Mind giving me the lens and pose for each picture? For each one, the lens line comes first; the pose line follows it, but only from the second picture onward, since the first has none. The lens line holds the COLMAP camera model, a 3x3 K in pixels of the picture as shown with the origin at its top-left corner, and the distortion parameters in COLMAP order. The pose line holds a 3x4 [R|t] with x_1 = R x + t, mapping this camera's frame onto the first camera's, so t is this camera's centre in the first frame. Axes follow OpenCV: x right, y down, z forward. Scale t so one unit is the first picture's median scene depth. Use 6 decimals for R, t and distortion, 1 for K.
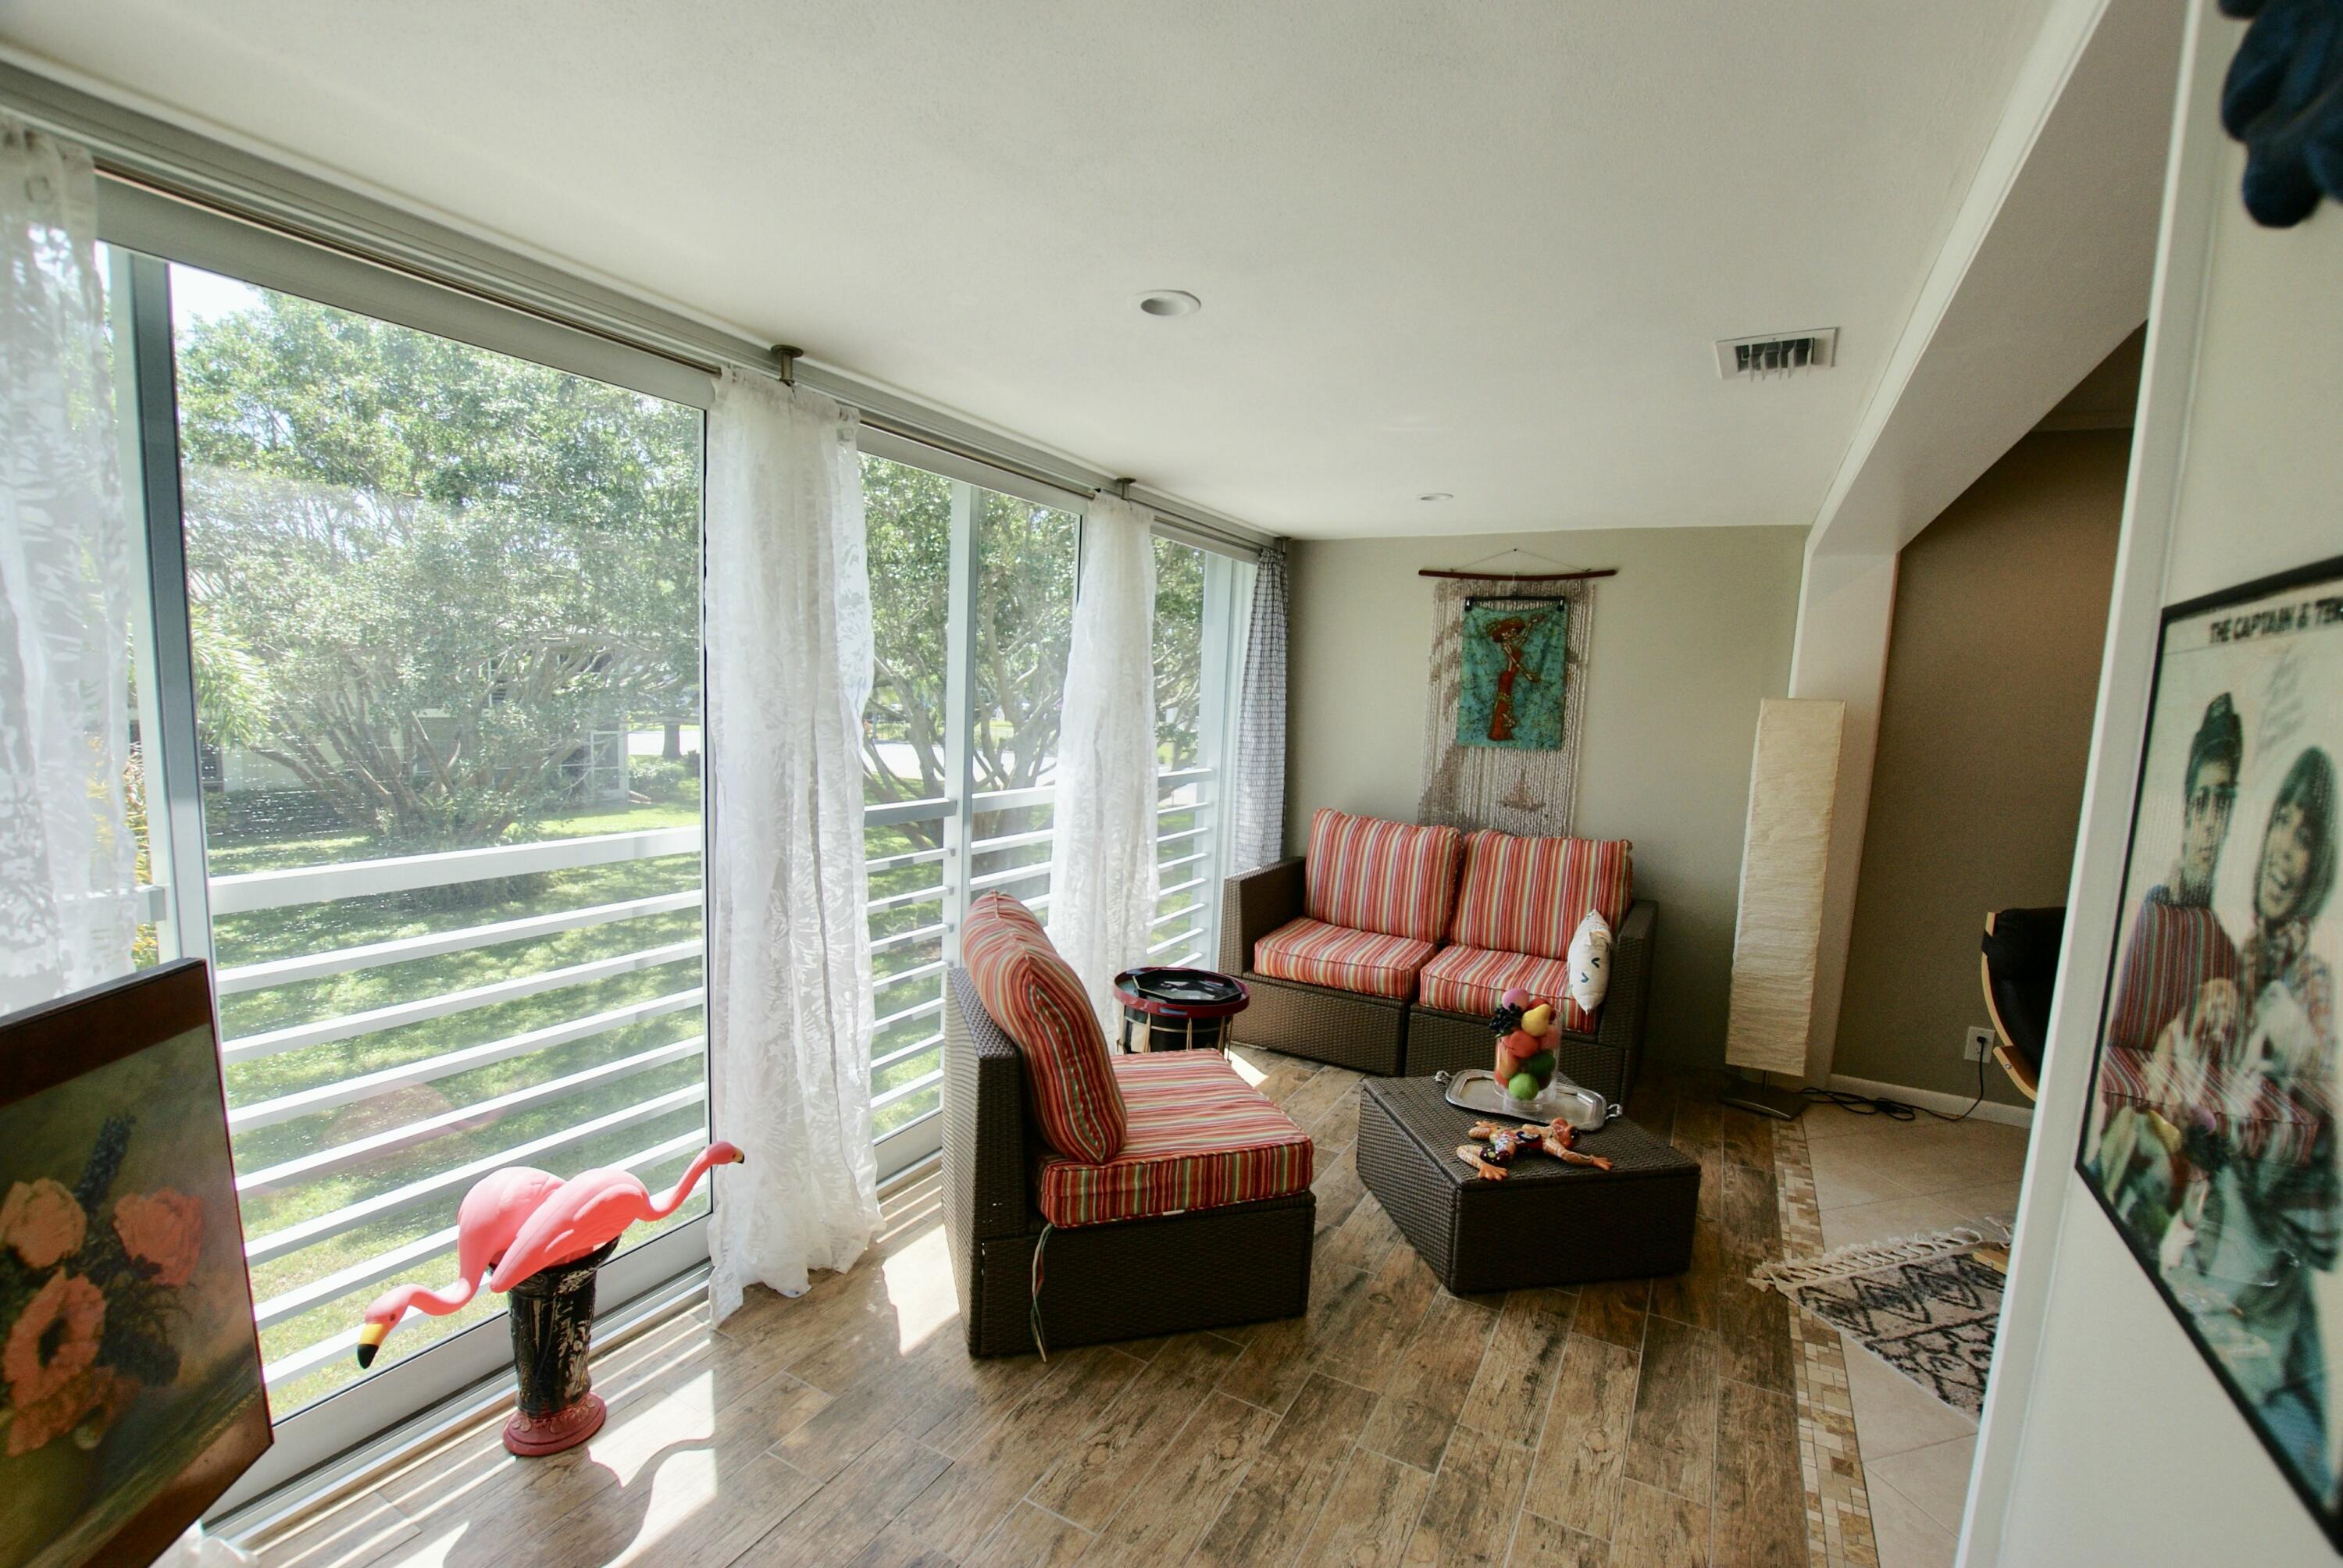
lens RADIAL K [[1016.1, 0, 1171.5], [0, 1016.1, 784.0], [0, 0, 1]] dist [-0.000567, -0.000138]
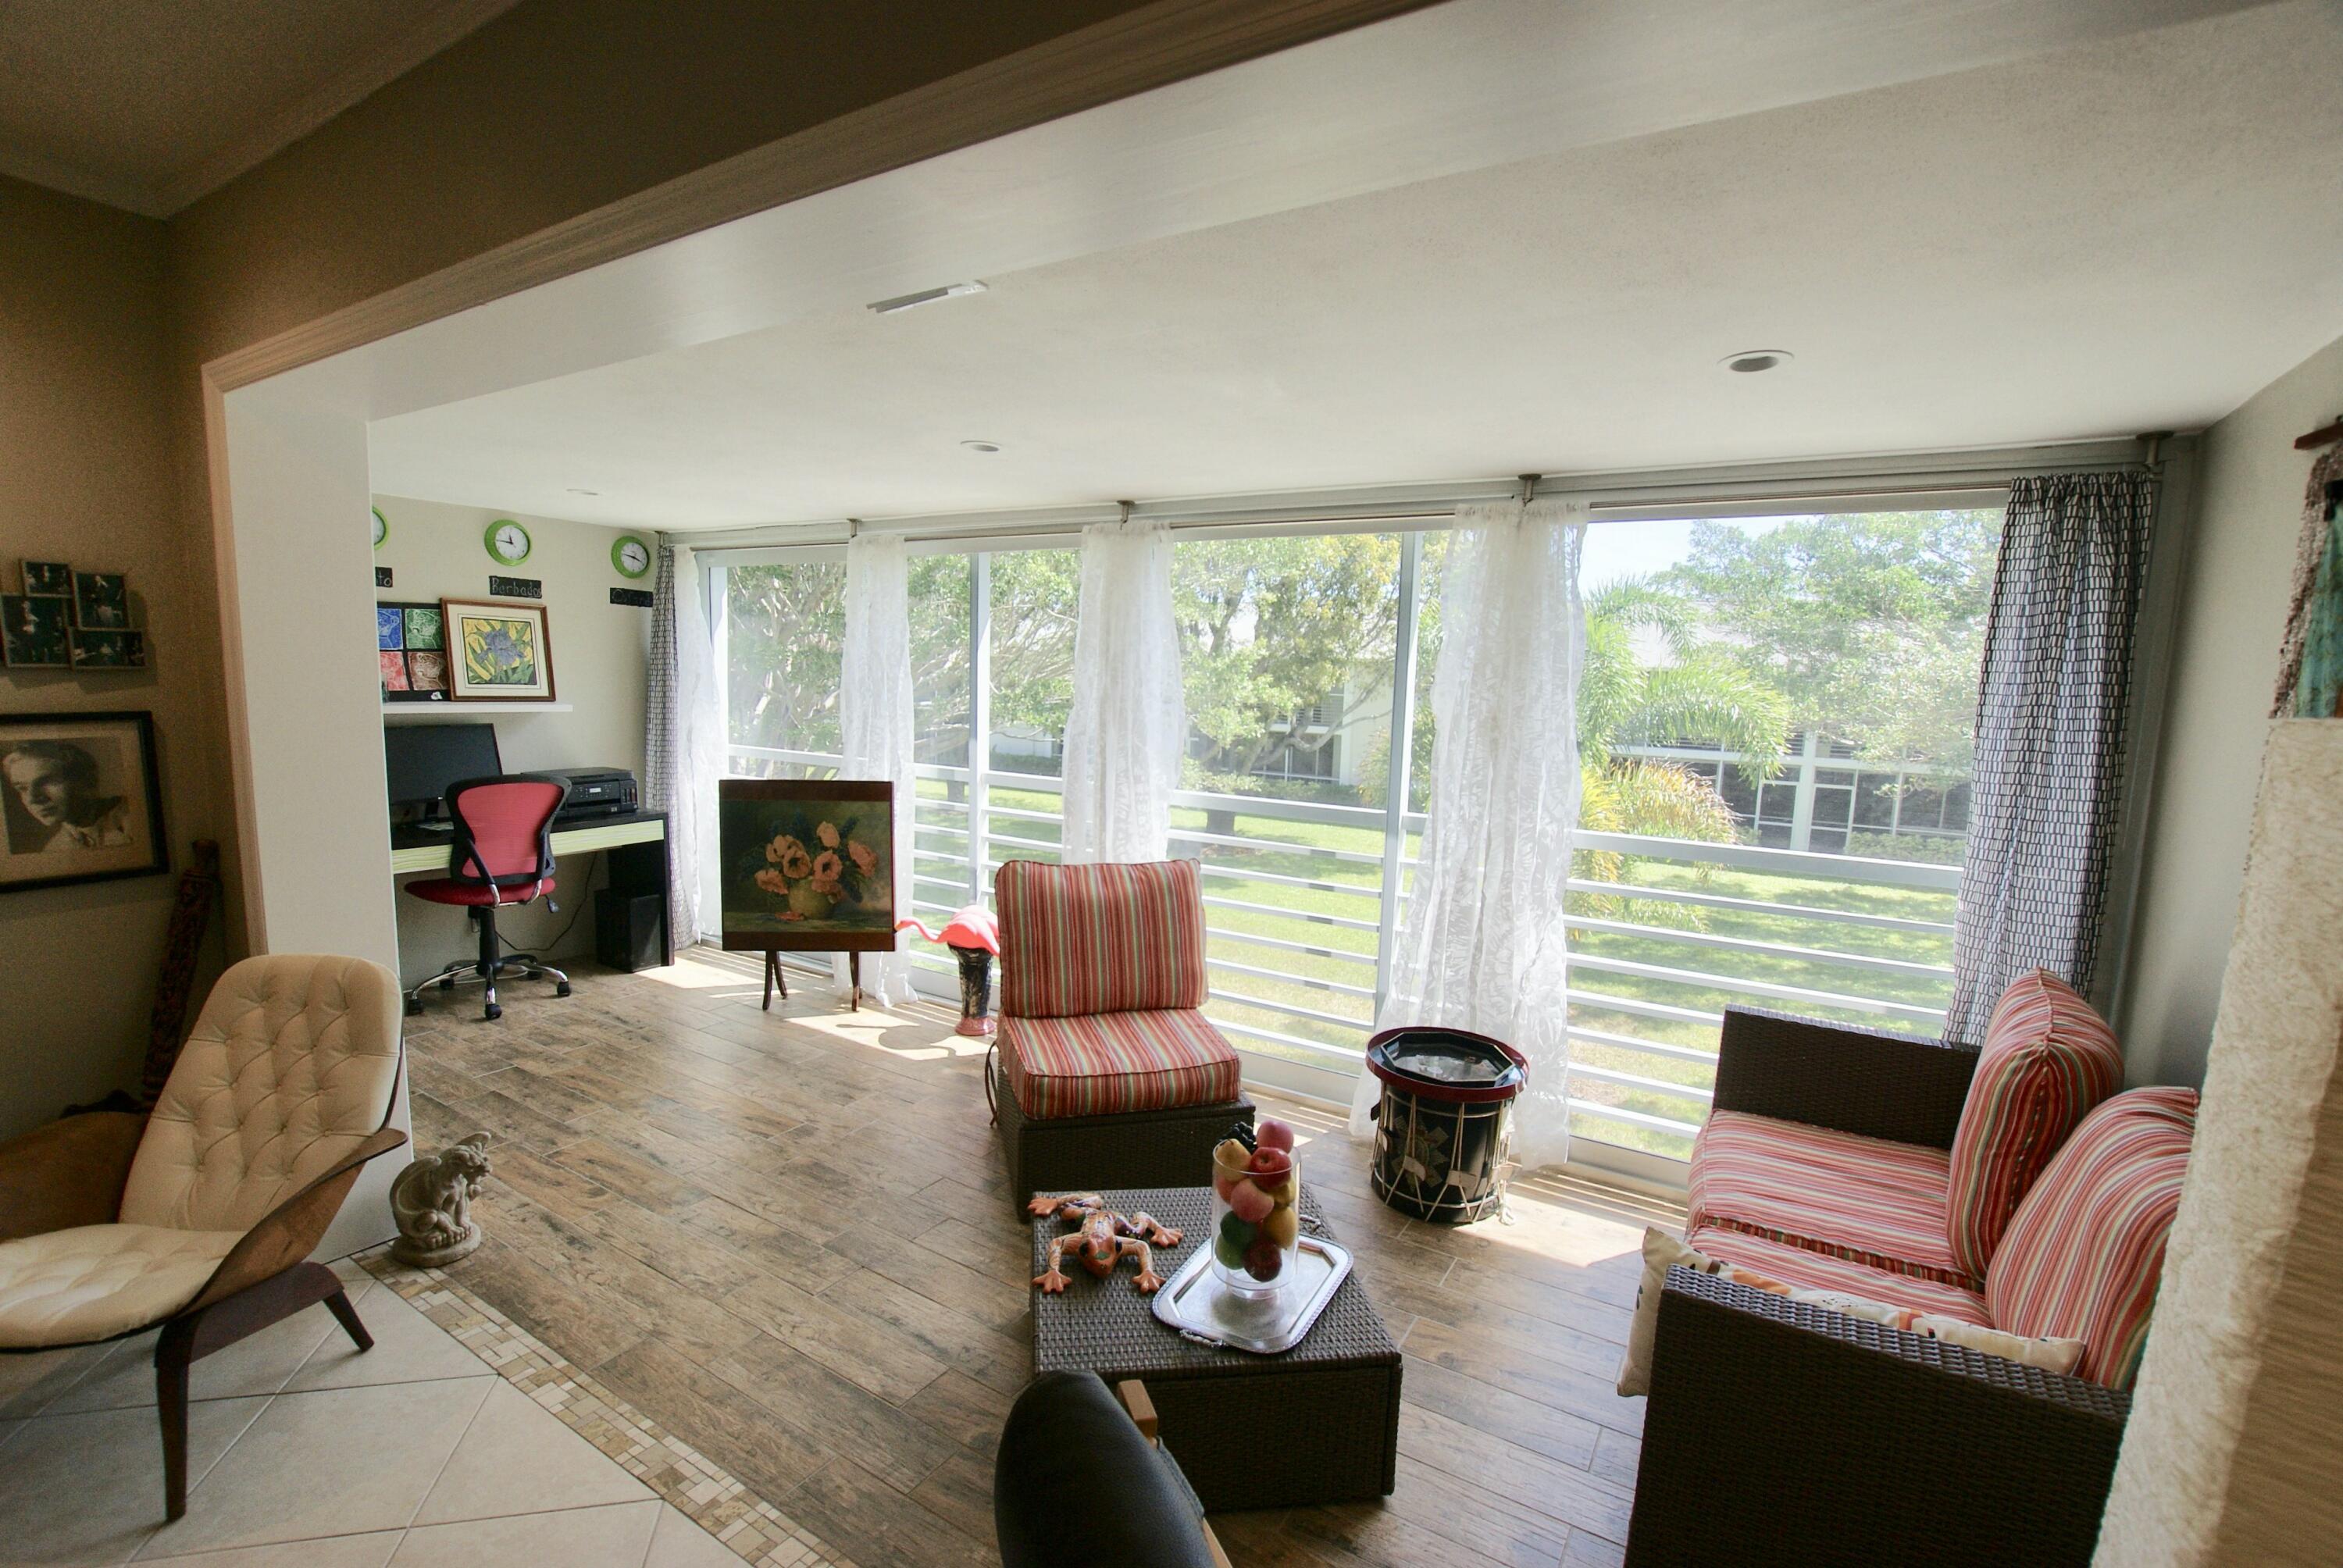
lens RADIAL K [[1016.1, 0, 1171.5], [0, 1016.1, 784.0], [0, 0, 1]] dist [-0.000567, -0.000138]
pose [[-0.043991, 0.038116, -0.998305, 1.501384], [-0.135739, 0.989777, 0.043772, -0.056952], [0.989767, 0.137434, -0.038368, 1.363884]]
